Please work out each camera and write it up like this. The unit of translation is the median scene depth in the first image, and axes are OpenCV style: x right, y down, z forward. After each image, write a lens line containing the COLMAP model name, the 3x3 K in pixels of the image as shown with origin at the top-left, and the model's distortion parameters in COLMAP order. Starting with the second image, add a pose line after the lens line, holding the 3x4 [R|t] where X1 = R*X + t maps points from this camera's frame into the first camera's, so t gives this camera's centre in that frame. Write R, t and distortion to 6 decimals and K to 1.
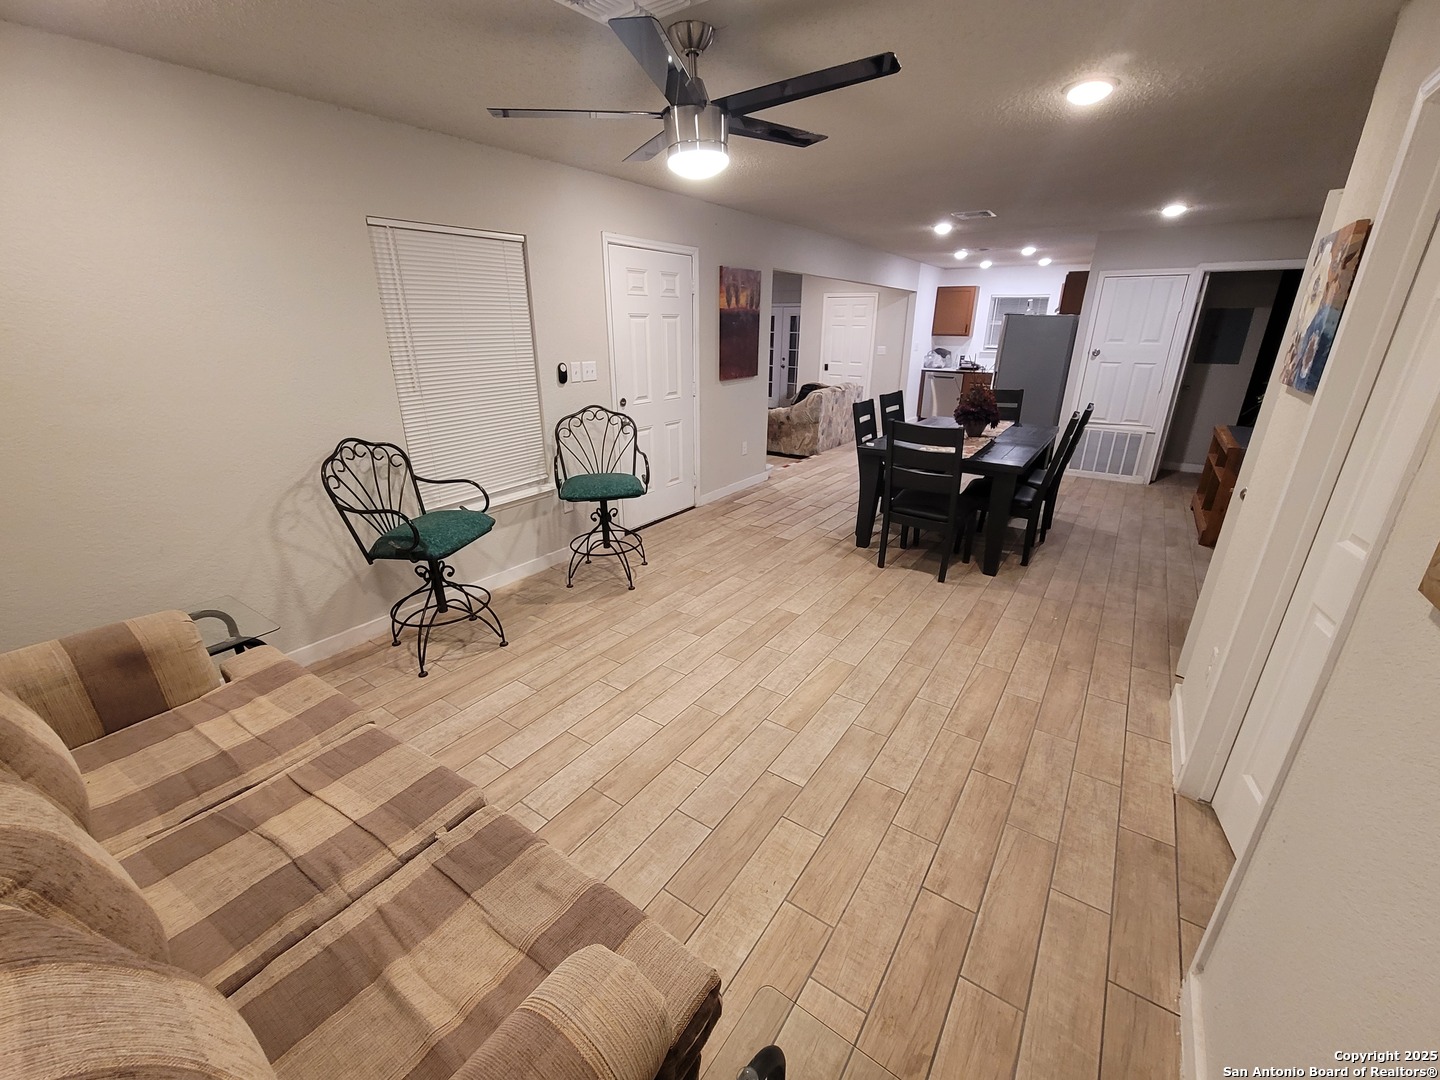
lens RADIAL K [[583.9, 0, 720.4], [0, 583.9, 544.1], [0, 0, 1]] dist [-0.004017, 0.000733]
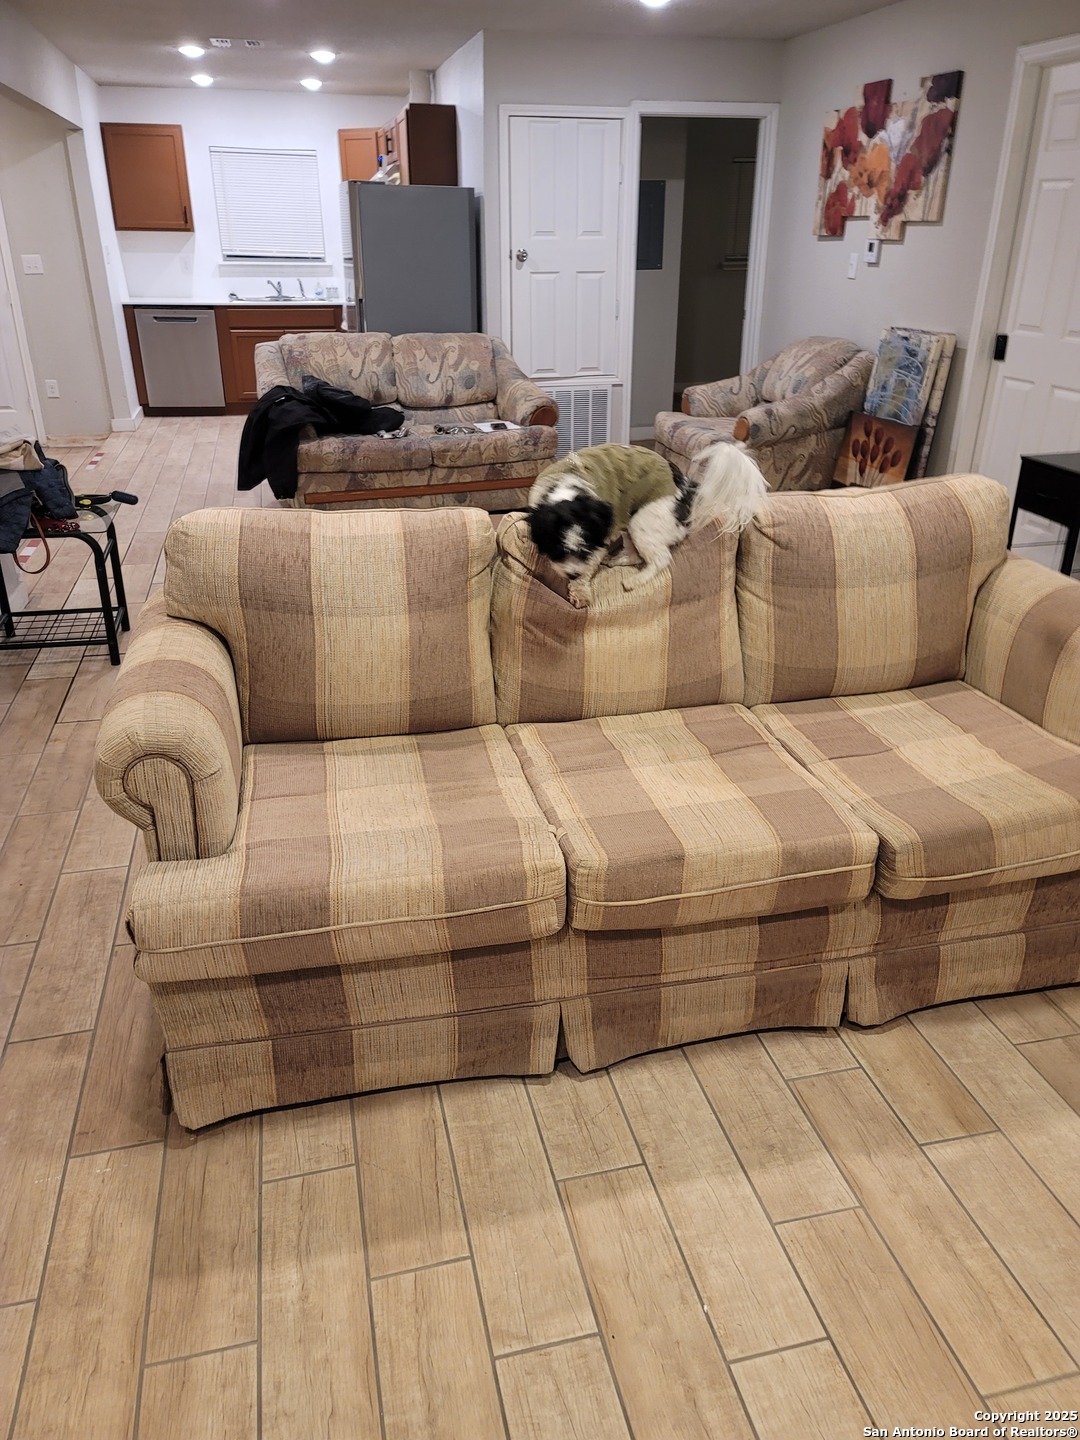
lens RADIAL K [[1048.7, 0, 545.2], [0, 1048.7, 718.9], [0, 0, 1]] dist [0.072854, -0.061944]
pose [[0.661050, -0.314259, 0.681362, -0.310670], [0.262753, 0.947524, 0.182099, -0.114550], [-0.702832, 0.058653, 0.708933, 0.388512]]
